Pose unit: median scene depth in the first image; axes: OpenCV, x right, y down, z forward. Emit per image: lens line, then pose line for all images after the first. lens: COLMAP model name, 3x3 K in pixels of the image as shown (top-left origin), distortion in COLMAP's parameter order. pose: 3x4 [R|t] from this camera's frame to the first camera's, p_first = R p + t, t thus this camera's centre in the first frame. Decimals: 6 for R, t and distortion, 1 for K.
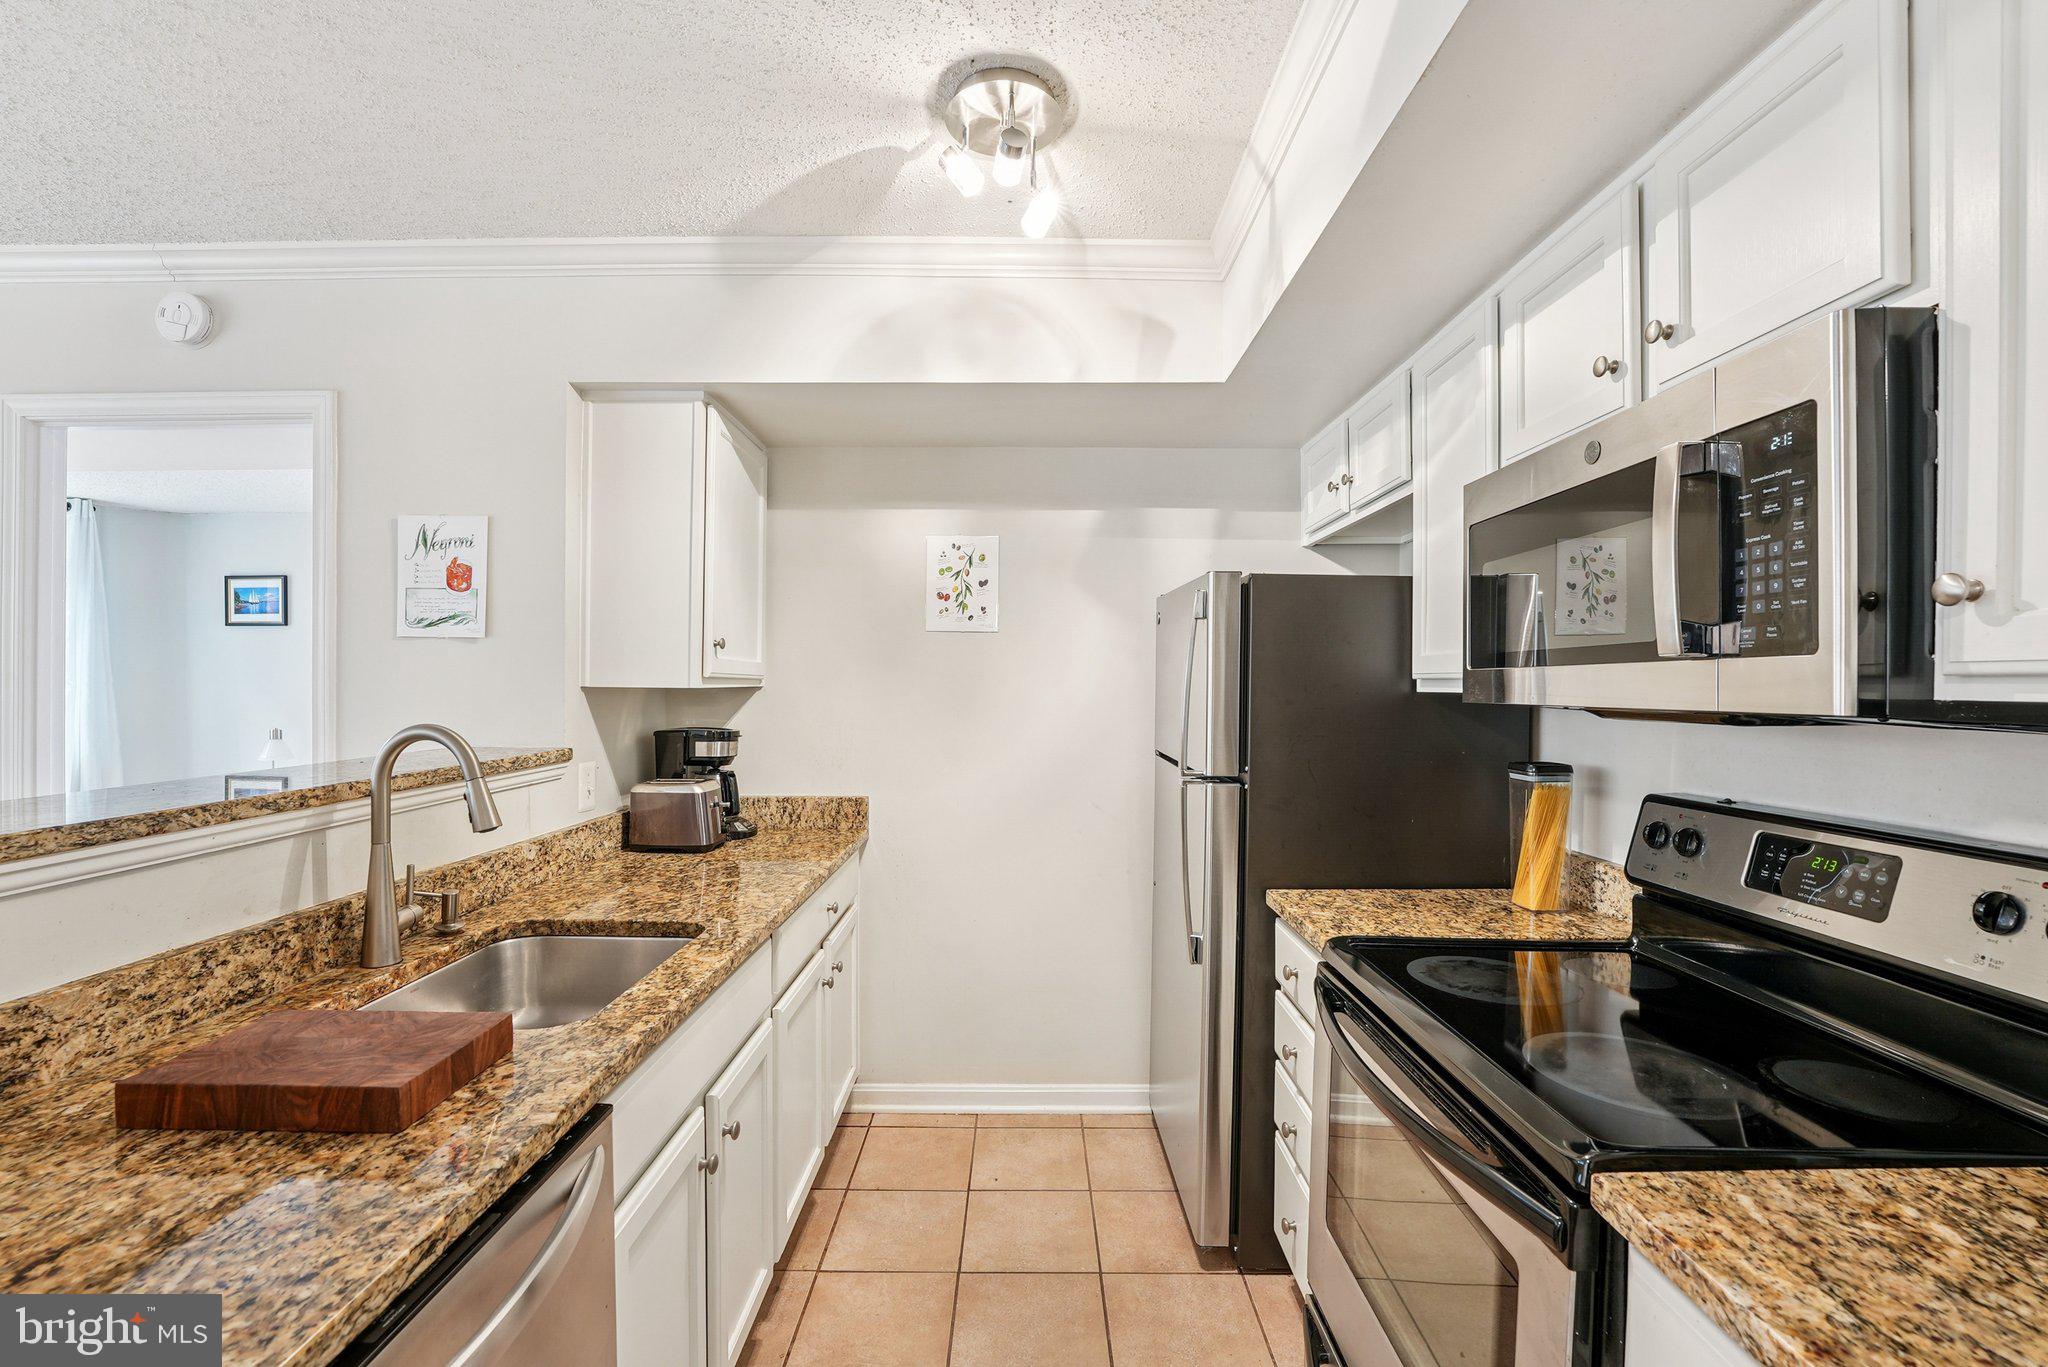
lens RADIAL K [[862.5, 0, 1025.3], [0, 862.5, 700.7], [0, 0, 1]] dist [-0.031591, 0.000164]
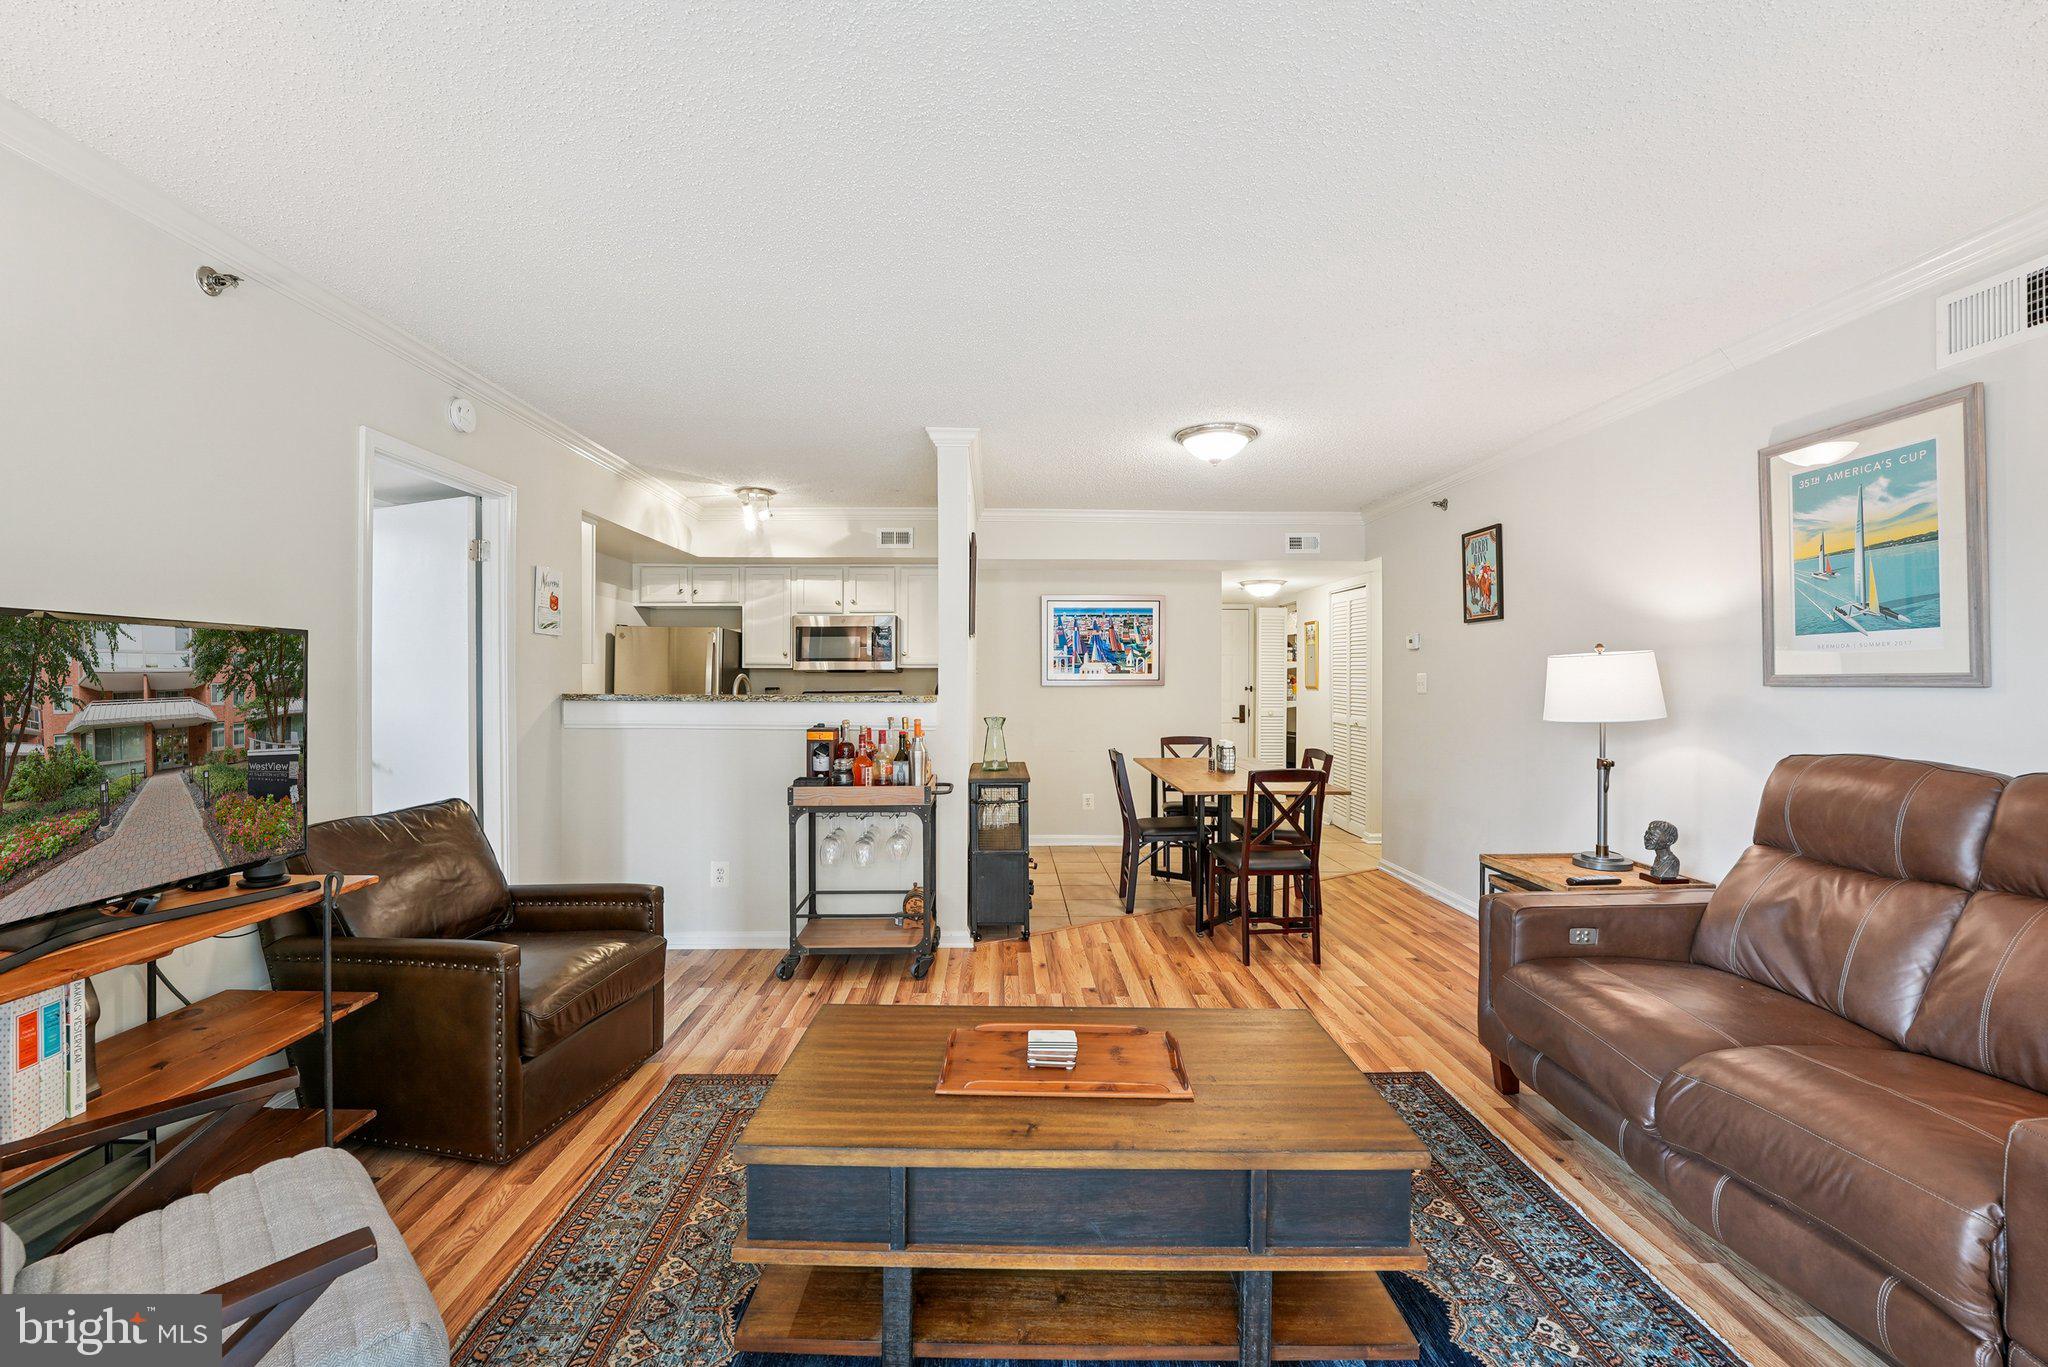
lens RADIAL K [[850.3, 0, 1015.9], [0, 850.3, 671.1], [0, 0, 1]] dist [-0.016441, 0.000085]
pose [[-0.018892, 0.003832, 0.999814, -2.452400], [0.017741, 0.999836, -0.003497, 0.028864], [-0.999664, 0.017672, -0.018957, 0.014339]]
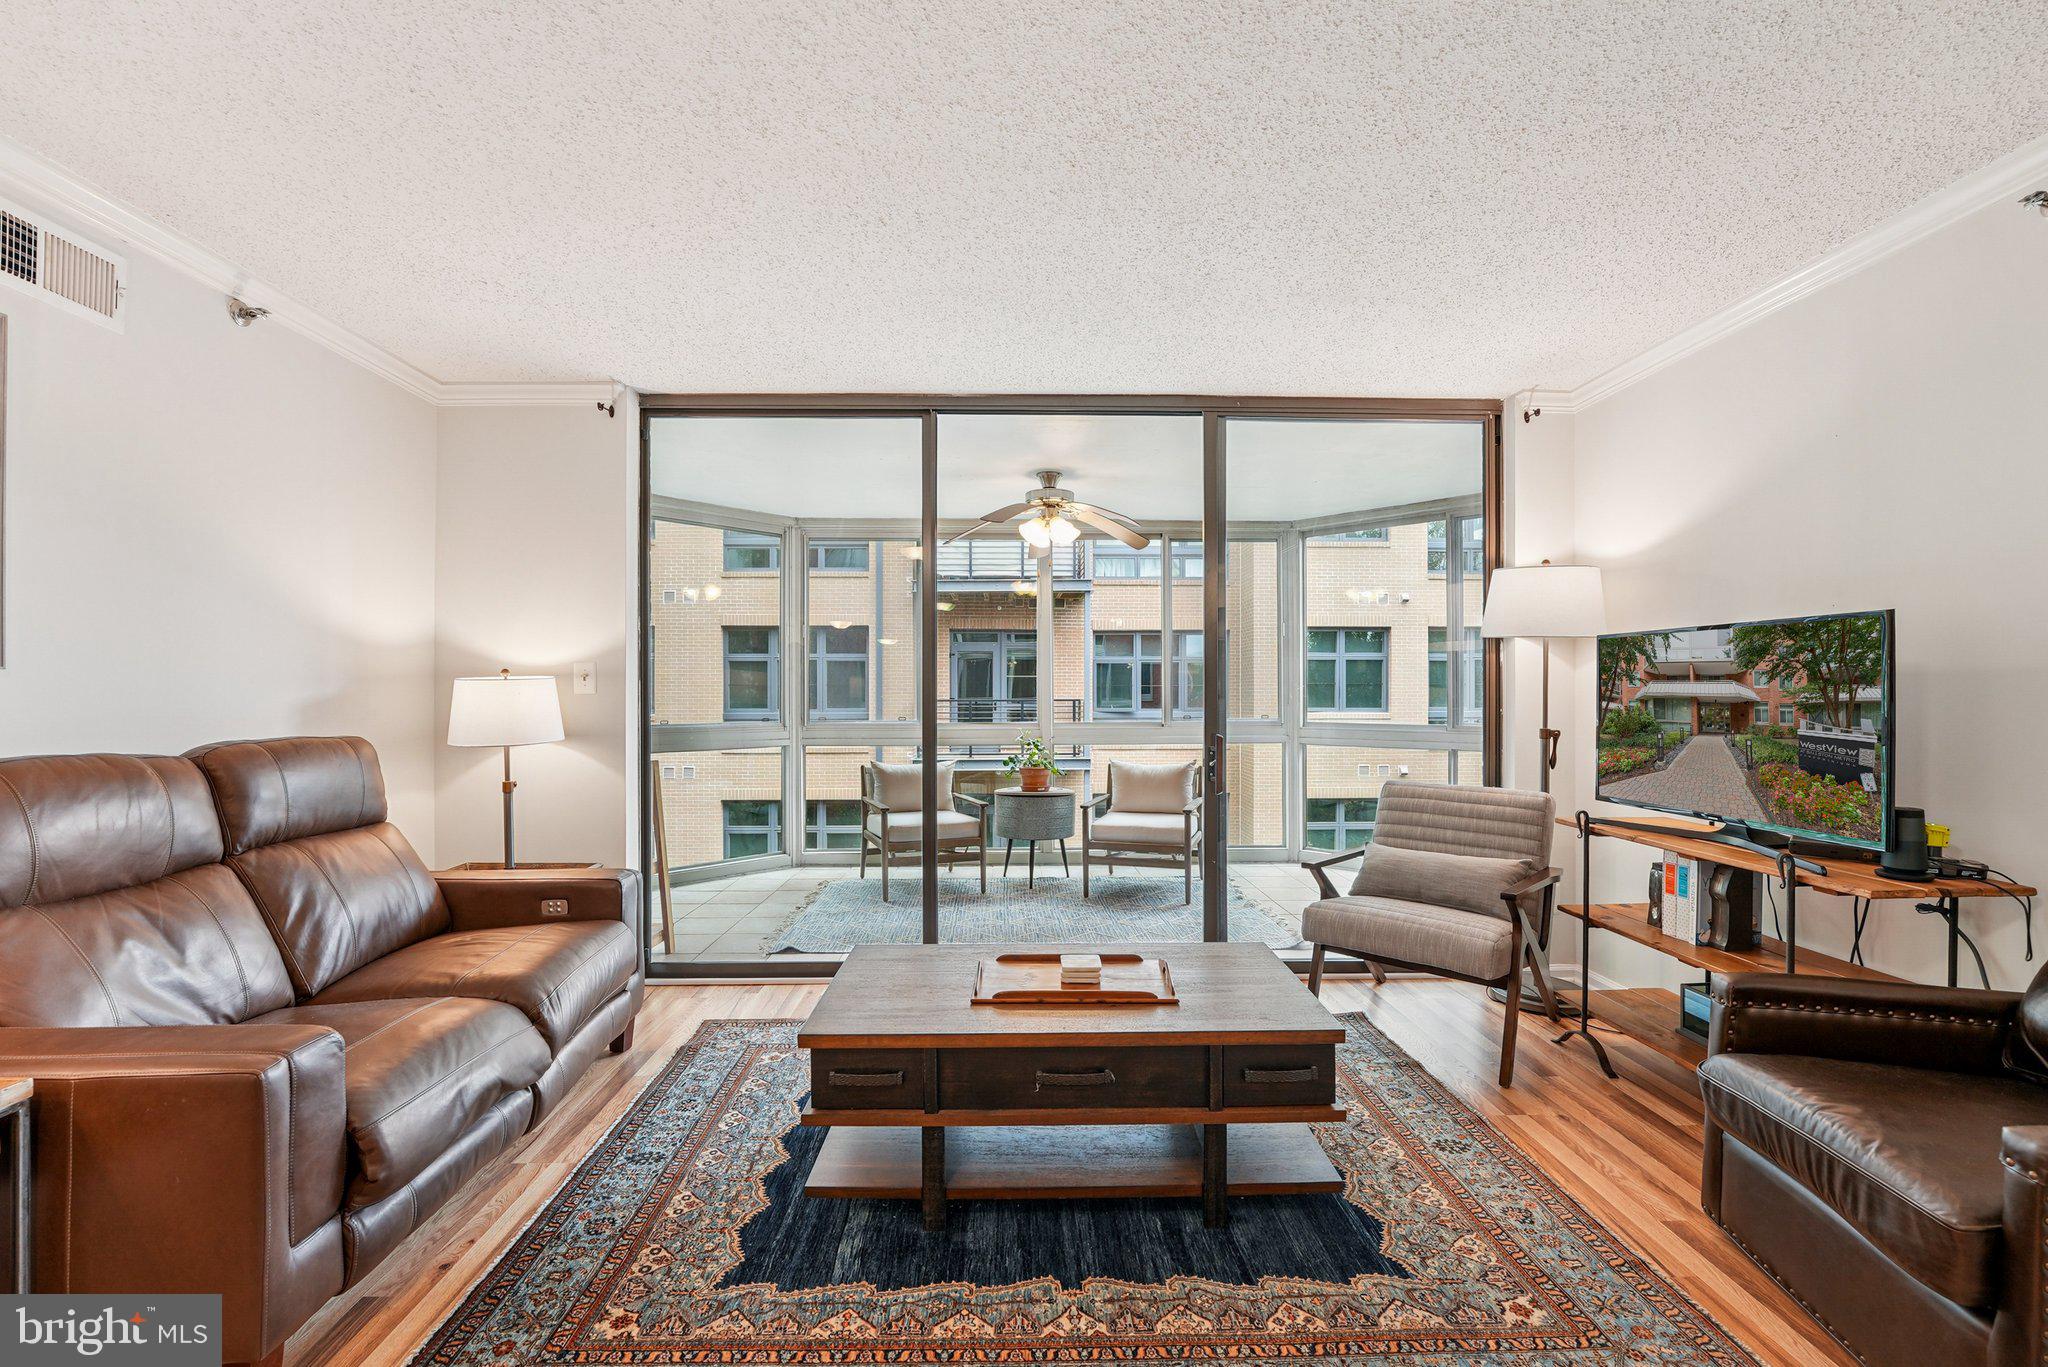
lens RADIAL K [[862.5, 0, 1025.3], [0, 862.5, 700.7], [0, 0, 1]] dist [-0.031591, 0.000164]
pose [[0.027618, 0.006136, -0.999600, -0.626397], [-0.019138, 0.999801, 0.005609, 0.071925], [0.999435, 0.018976, 0.027730, -0.129891]]
